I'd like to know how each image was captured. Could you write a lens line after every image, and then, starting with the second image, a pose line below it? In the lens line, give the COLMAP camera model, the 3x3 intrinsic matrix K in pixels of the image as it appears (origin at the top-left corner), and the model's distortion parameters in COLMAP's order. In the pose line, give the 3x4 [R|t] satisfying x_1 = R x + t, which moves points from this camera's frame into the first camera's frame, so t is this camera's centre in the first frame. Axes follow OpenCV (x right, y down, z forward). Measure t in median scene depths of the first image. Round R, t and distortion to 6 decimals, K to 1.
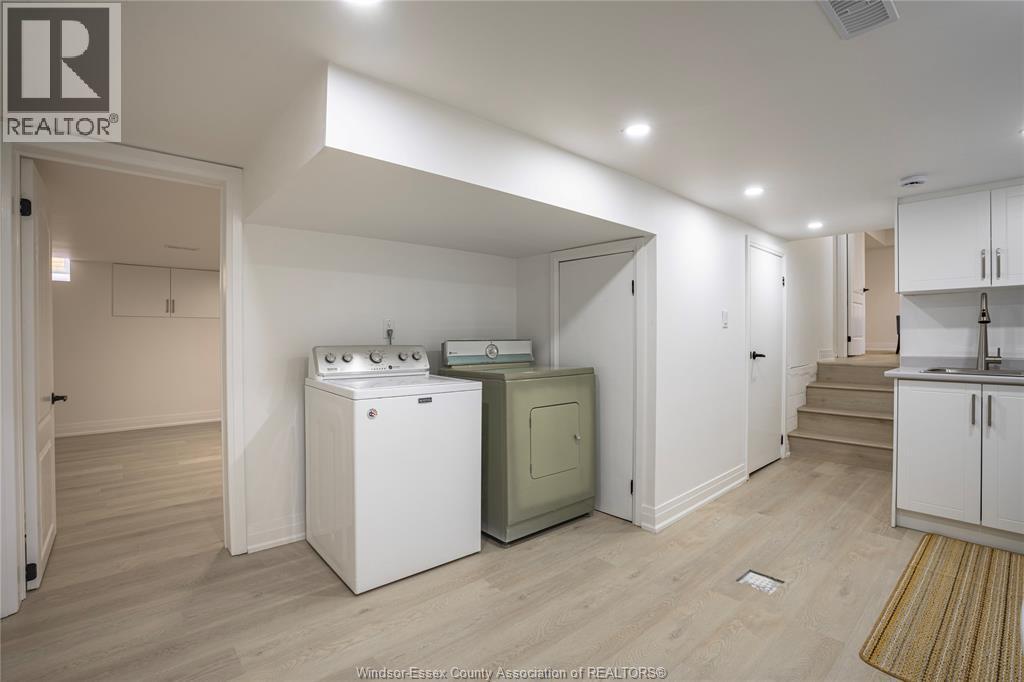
lens RADIAL K [[460.0, 0, 506.3], [0, 460.0, 336.5], [0, 0, 1]] dist [-0.017921, 0.001263]
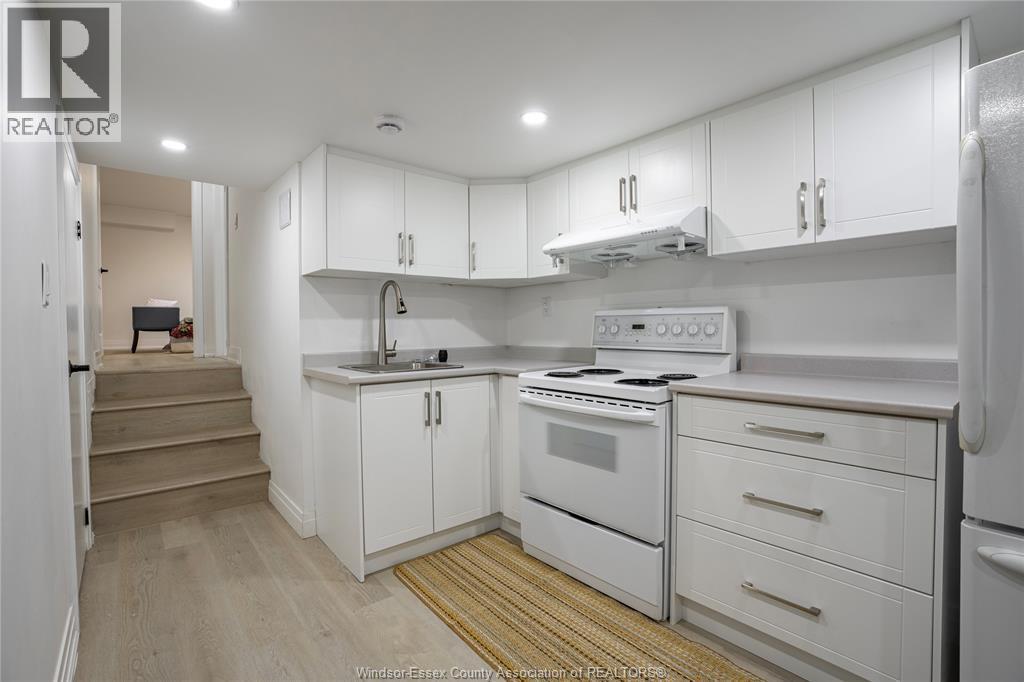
lens RADIAL K [[460.0, 0, 504.8], [0, 460.0, 343.7], [0, 0, 1]] dist [-0.017921, 0.001263]
pose [[0.022236, -0.027363, 0.999378, 0.111680], [0.006332, 0.999609, 0.027229, 0.006940], [-0.999733, 0.005723, 0.022400, 0.739251]]
